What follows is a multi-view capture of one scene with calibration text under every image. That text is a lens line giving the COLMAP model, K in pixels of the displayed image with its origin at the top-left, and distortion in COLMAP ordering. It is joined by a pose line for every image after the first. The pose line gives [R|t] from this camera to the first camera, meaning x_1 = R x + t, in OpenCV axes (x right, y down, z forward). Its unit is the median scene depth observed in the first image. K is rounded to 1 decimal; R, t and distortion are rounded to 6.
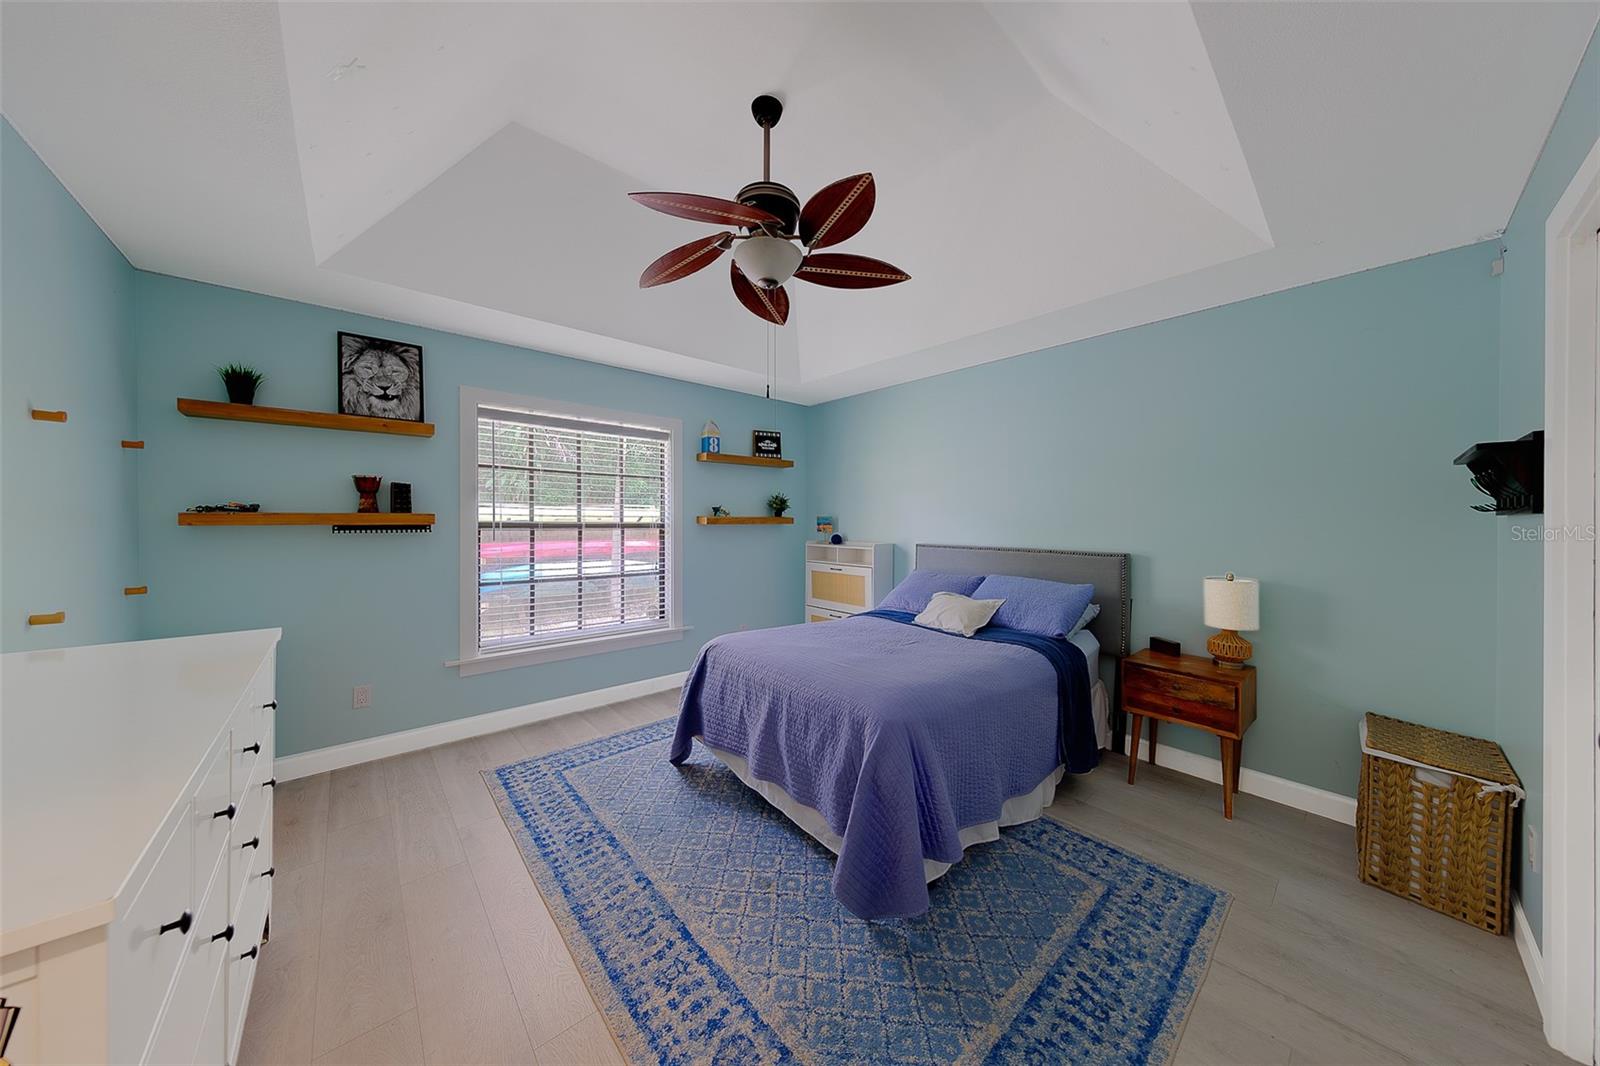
lens RADIAL K [[502.6, 0, 808.2], [0, 502.6, 520.6], [0, 0, 1]] dist [0.006101, -0.000065]
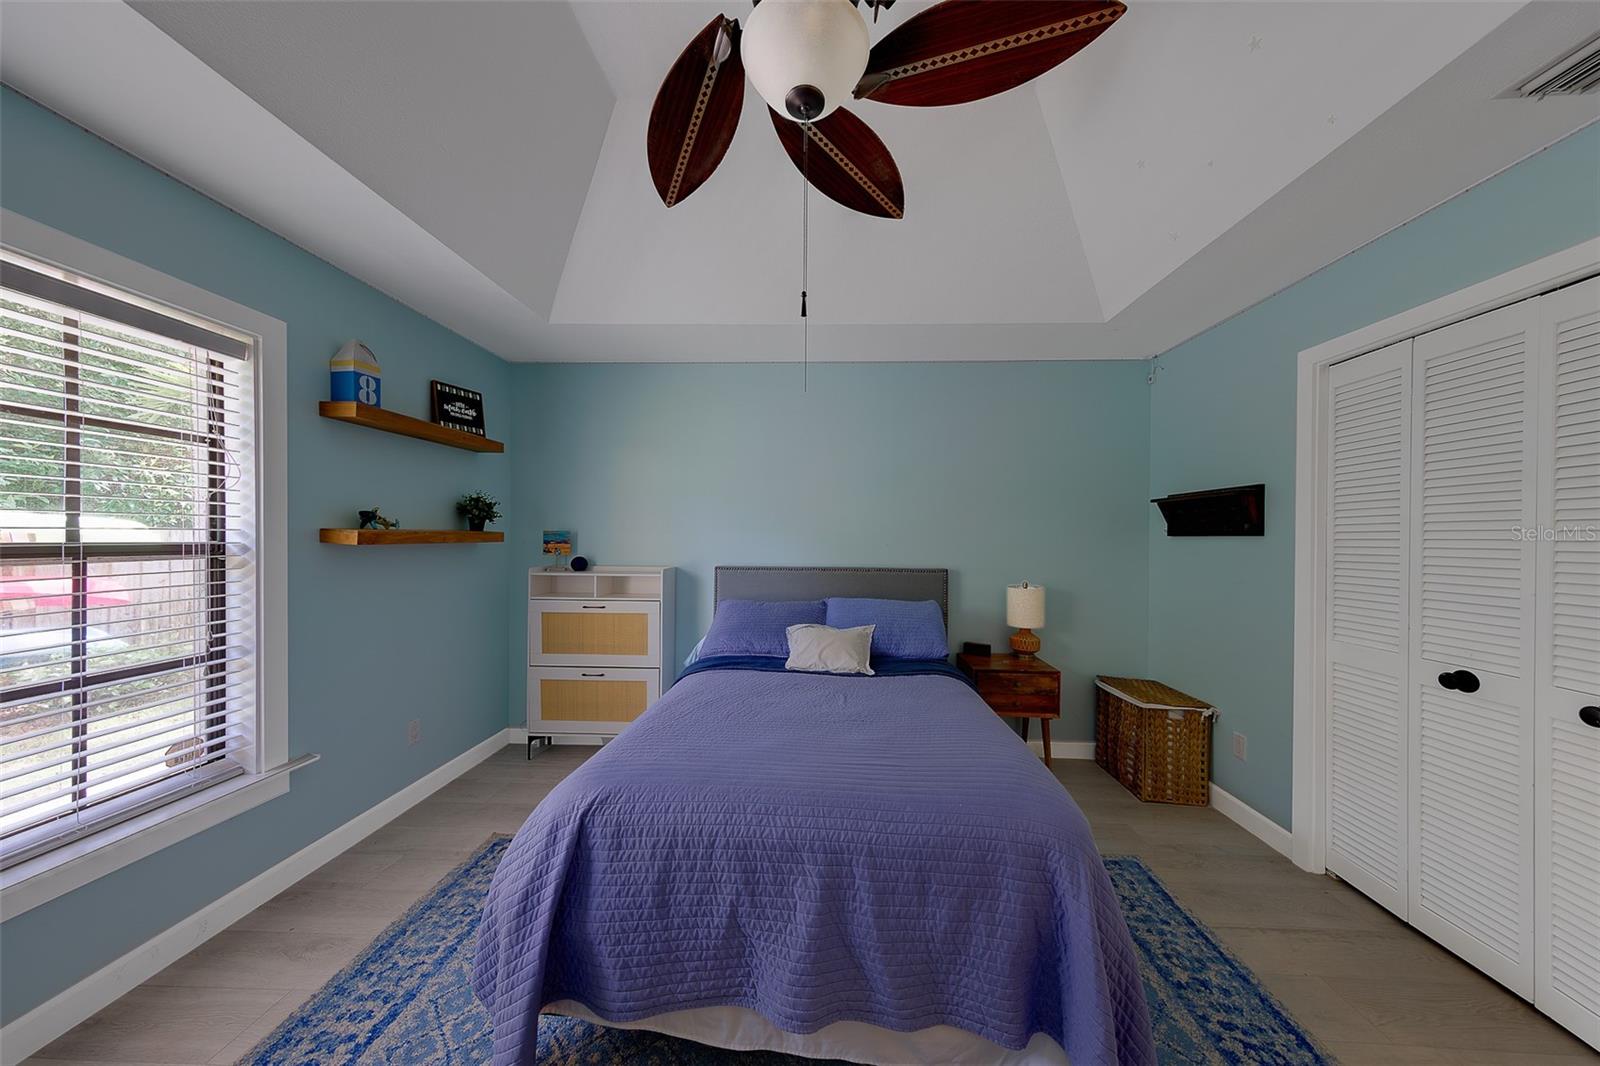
lens RADIAL K [[499.5, 0, 803.0], [0, 499.5, 538.6], [0, 0, 1]] dist [0.007520, -0.000115]
pose [[0.703201, -0.001817, 0.710989, -0.421306], [-0.003576, 0.999975, 0.006092, -0.005955], [-0.710982, -0.006827, 0.703177, 0.561726]]
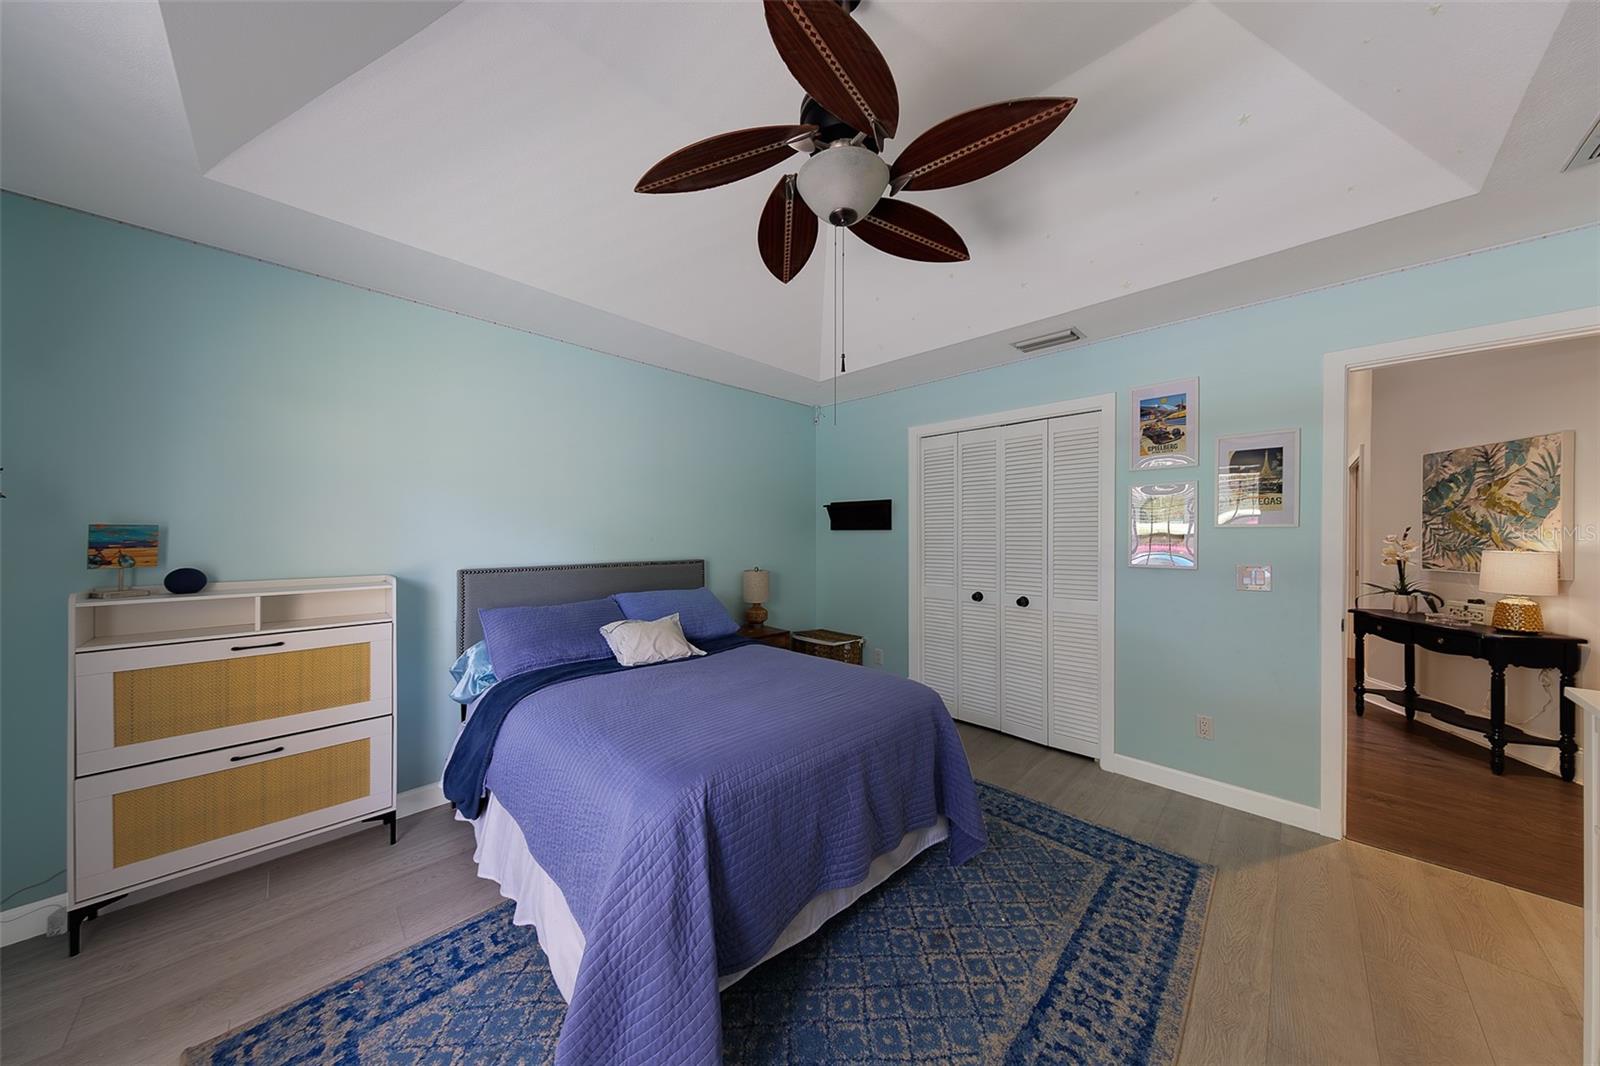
lens RADIAL K [[508.1, 0, 800.0], [0, 508.1, 533.0], [0, 0, 1]] dist [0.008532, -0.000142]
pose [[-0.057937, -0.005635, 0.998304, -0.756034], [0.001040, 0.999983, 0.005705, -0.007260], [-0.998320, 0.001369, -0.057930, 1.006711]]
